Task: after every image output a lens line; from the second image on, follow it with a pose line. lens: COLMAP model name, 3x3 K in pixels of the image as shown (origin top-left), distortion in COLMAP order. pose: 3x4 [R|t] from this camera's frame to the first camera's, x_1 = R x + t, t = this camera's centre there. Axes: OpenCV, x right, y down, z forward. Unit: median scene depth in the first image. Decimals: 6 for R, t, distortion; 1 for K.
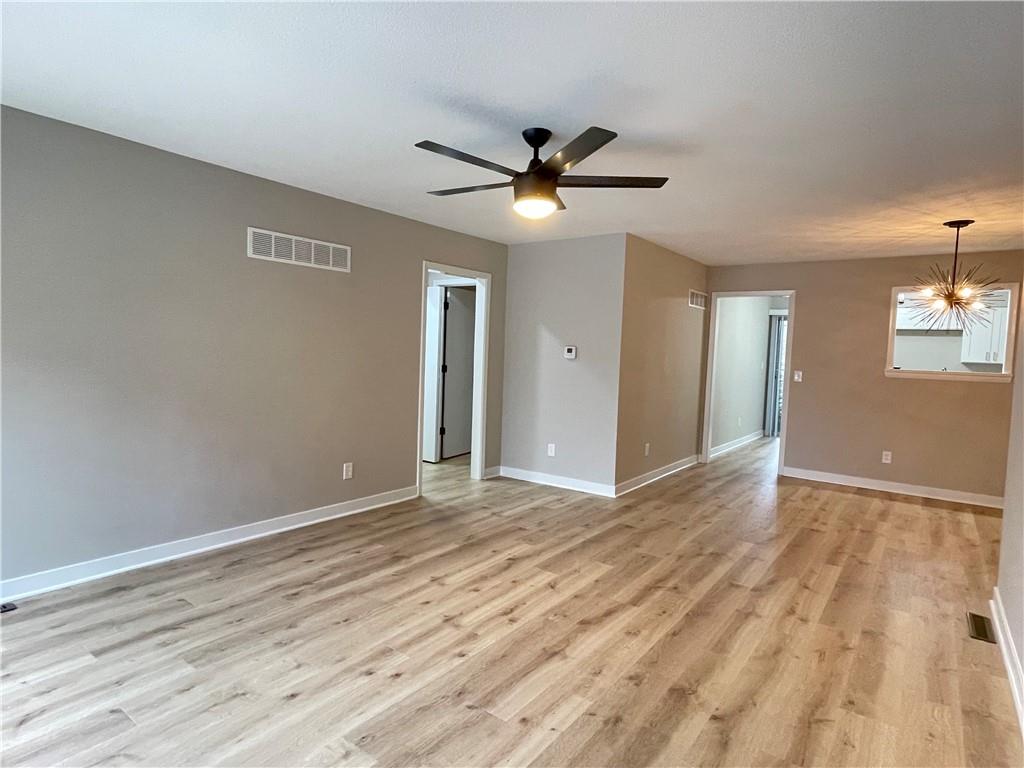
lens RADIAL K [[573.9, 0, 513.0], [0, 573.9, 382.9], [0, 0, 1]] dist [0.017485, 0.000582]
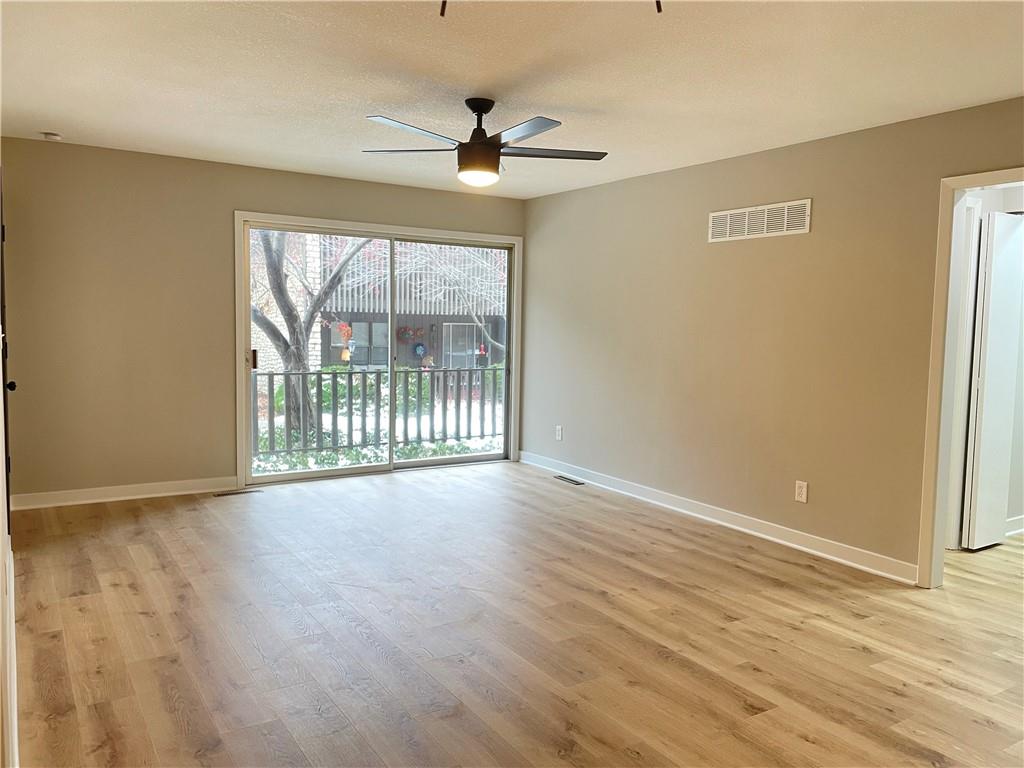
lens RADIAL K [[773.3, 0, 512.7], [0, 773.3, 383.4], [0, 0, 1]] dist [0.034491, -0.002245]
pose [[-0.352160, 0.035151, -0.935280, 0.901809], [-0.094198, 0.992889, 0.072784, -0.032500], [0.931188, 0.113733, -0.346345, 1.093911]]
